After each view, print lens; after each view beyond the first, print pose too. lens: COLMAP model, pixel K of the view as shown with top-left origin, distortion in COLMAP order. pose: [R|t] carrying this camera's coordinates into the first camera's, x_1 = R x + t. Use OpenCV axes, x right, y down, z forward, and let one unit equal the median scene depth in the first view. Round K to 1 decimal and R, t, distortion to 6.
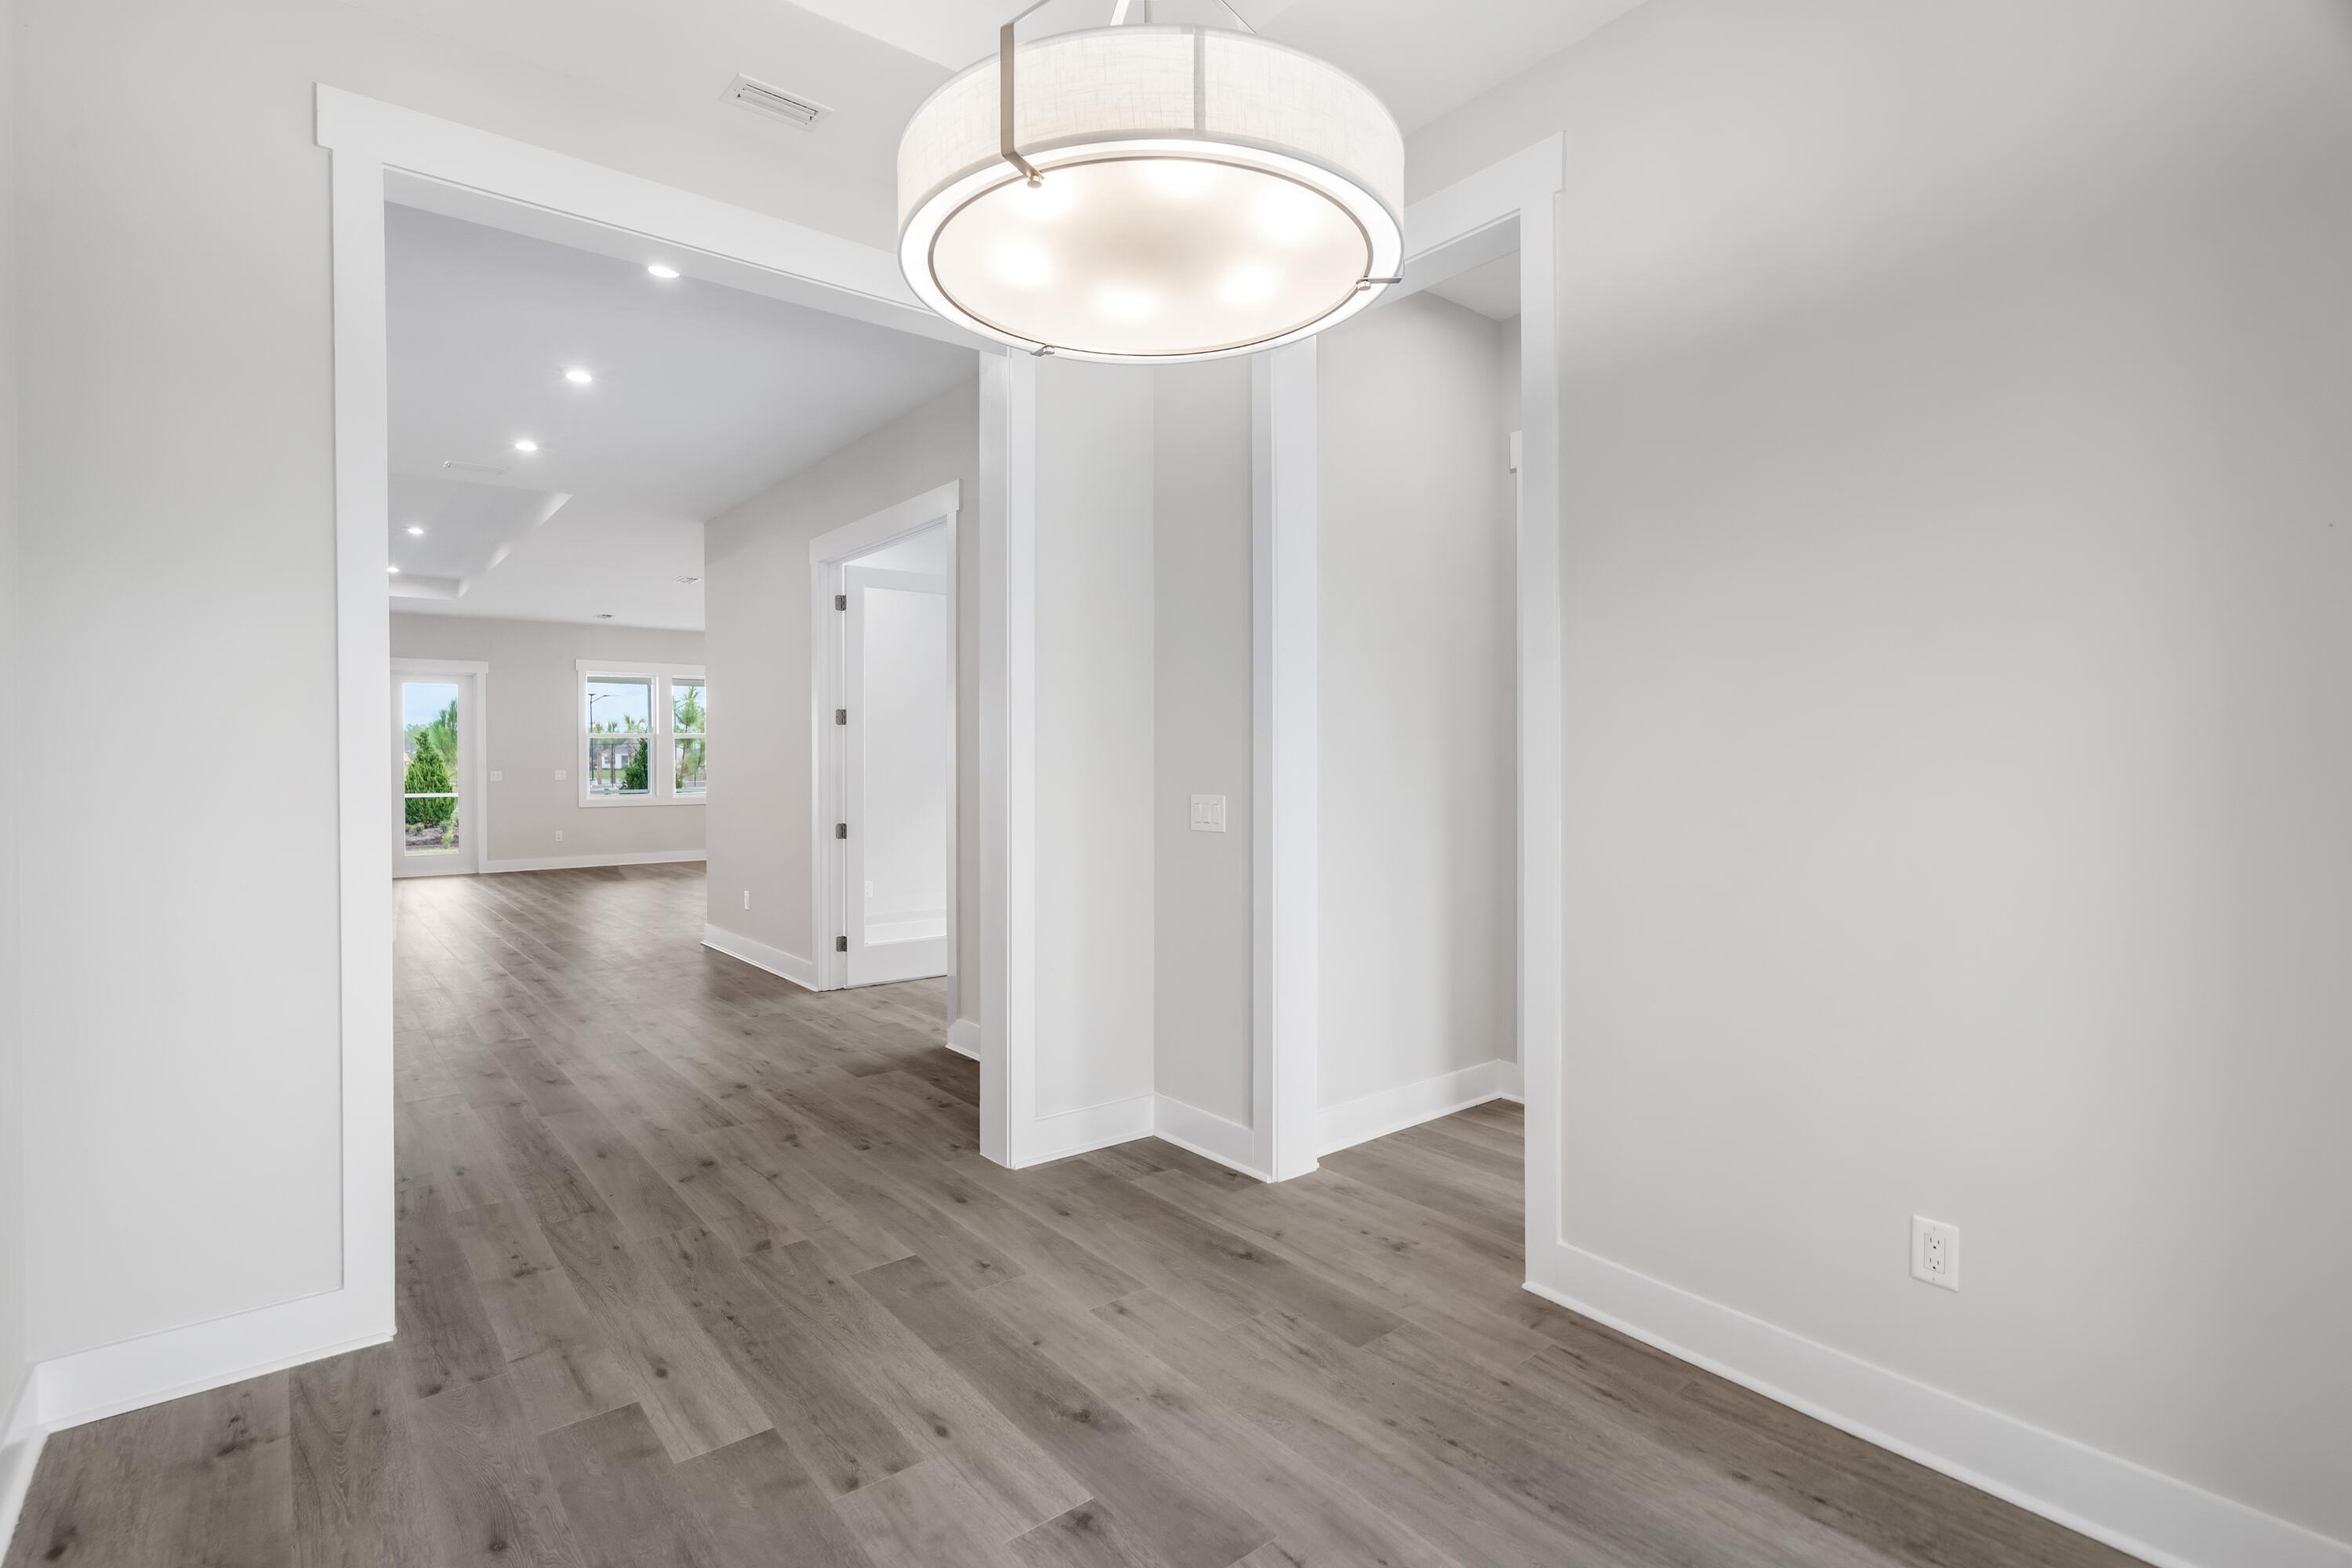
lens RADIAL K [[1095.6, 0, 1175.6], [0, 1095.6, 755.9], [0, 0, 1]] dist [-0.000373, 0.001848]
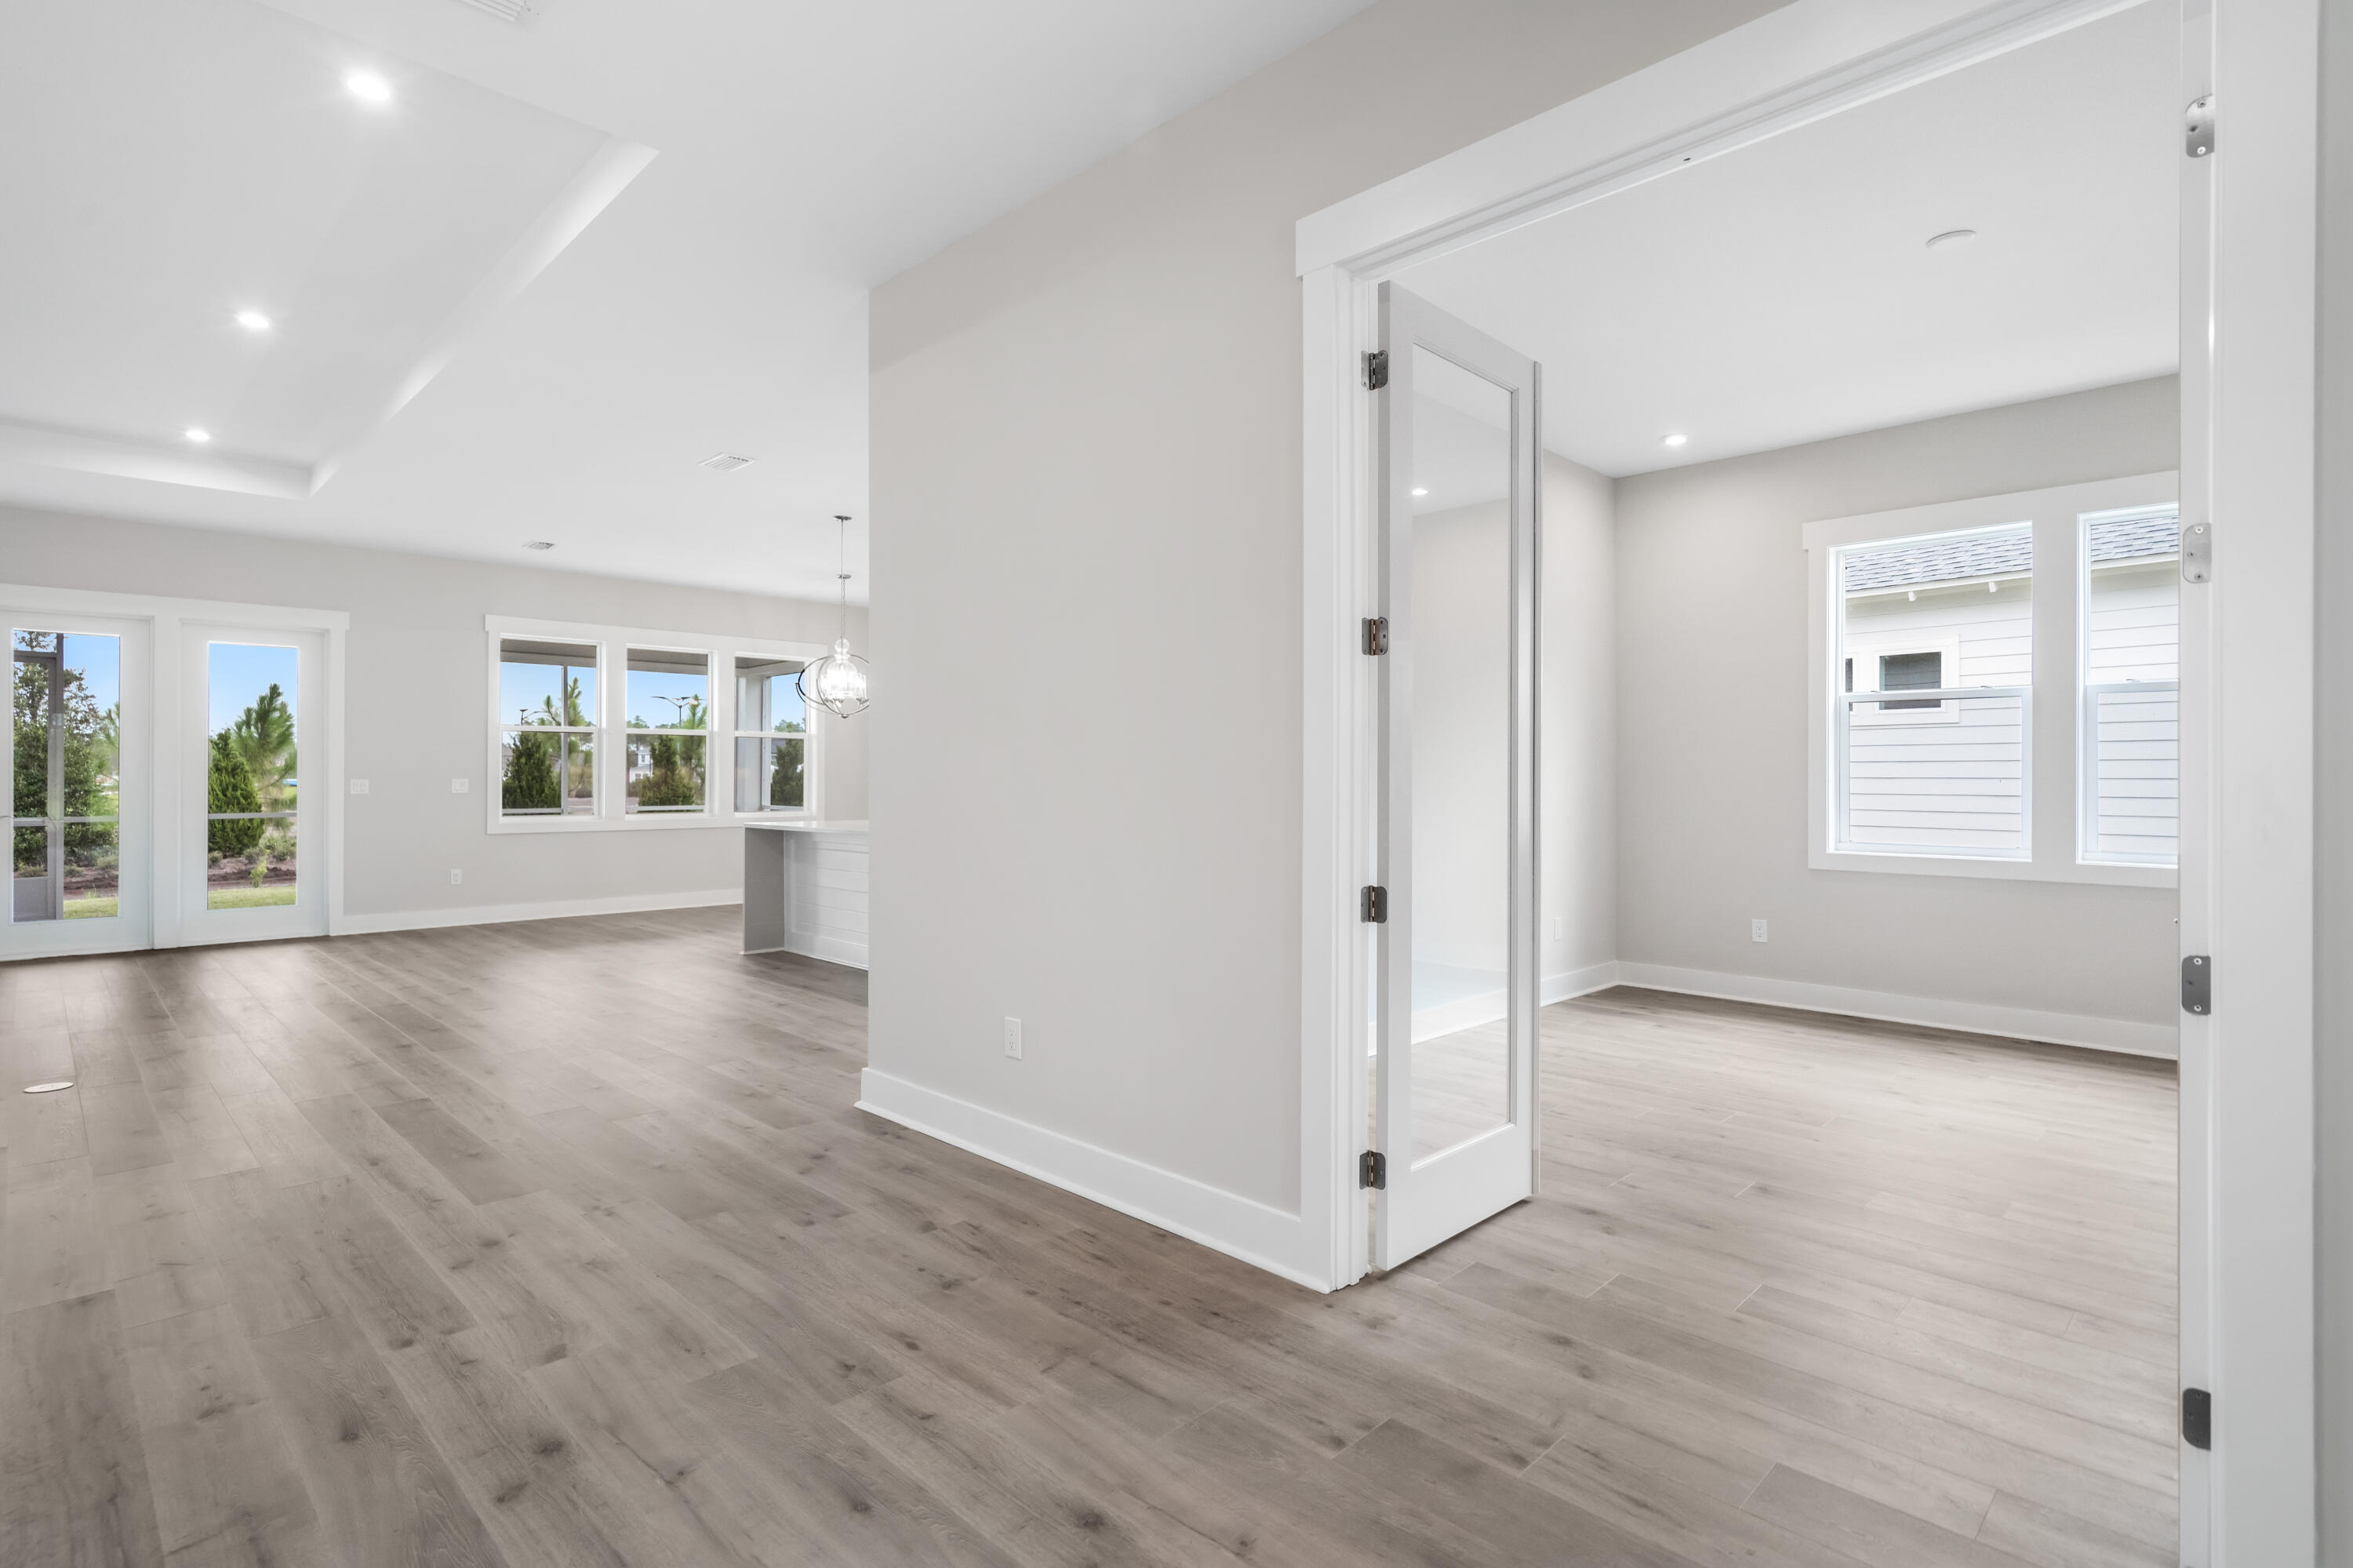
lens RADIAL K [[1159.2, 0, 1180.5], [0, 1159.2, 771.2], [0, 0, 1]] dist [0.014502, -0.000896]
pose [[0.995841, 0.009675, 0.090594, -0.191978], [-0.009050, 0.999932, -0.007312, 0.009904], [-0.090659, 0.006462, 0.995861, 0.256306]]
